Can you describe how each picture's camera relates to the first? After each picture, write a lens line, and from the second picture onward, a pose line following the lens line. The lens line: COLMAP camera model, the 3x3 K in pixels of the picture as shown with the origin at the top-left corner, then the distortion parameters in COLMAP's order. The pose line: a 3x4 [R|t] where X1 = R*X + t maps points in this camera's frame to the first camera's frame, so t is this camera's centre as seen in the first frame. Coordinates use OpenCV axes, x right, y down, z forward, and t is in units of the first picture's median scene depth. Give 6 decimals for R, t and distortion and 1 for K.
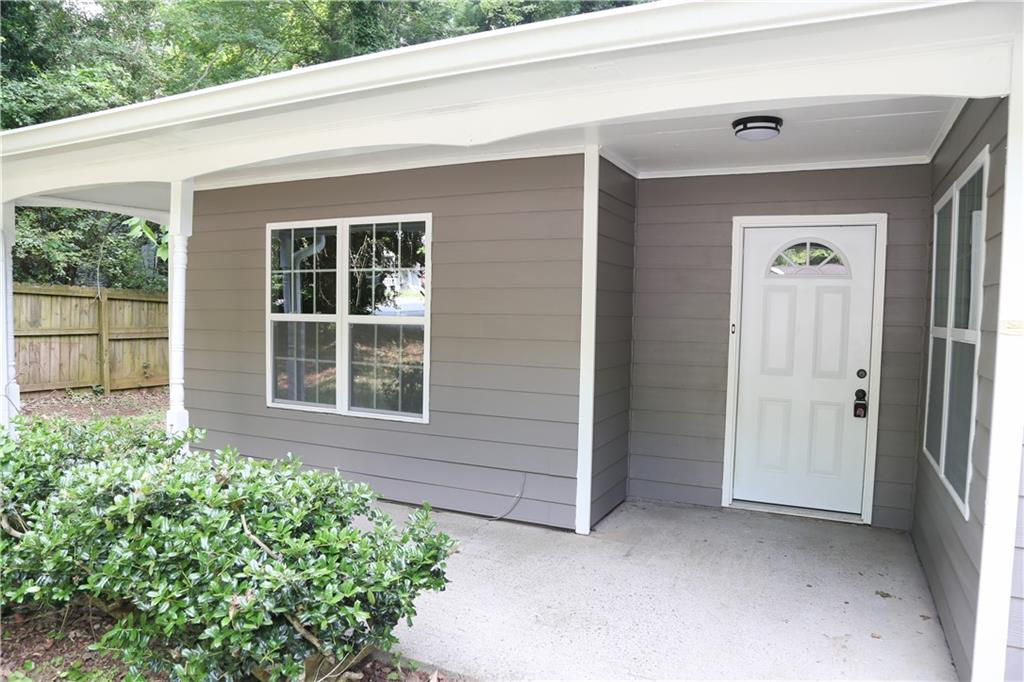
lens RADIAL K [[698.8, 0, 513.8], [0, 698.8, 354.3], [0, 0, 1]] dist [-0.072576, -0.000136]
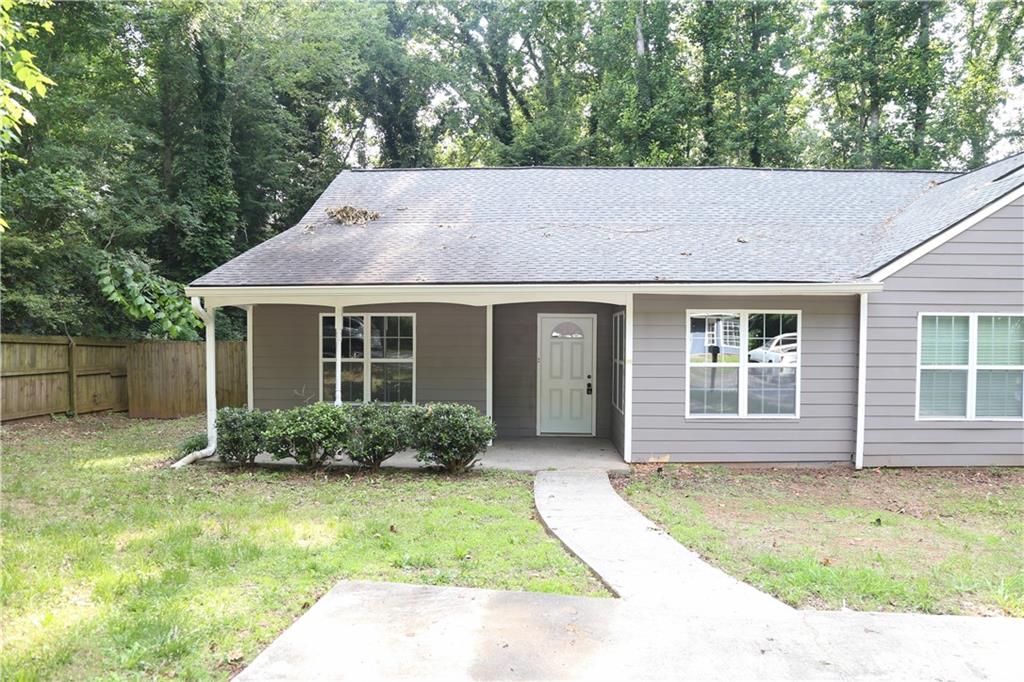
lens RADIAL K [[698.8, 0, 513.8], [0, 698.8, 354.3], [0, 0, 1]] dist [-0.072576, -0.000136]
pose [[0.925629, -0.023975, 0.377671, -0.597260], [0.035782, 0.999065, -0.024276, -0.001796], [-0.376736, 0.035984, 0.925621, -1.061910]]
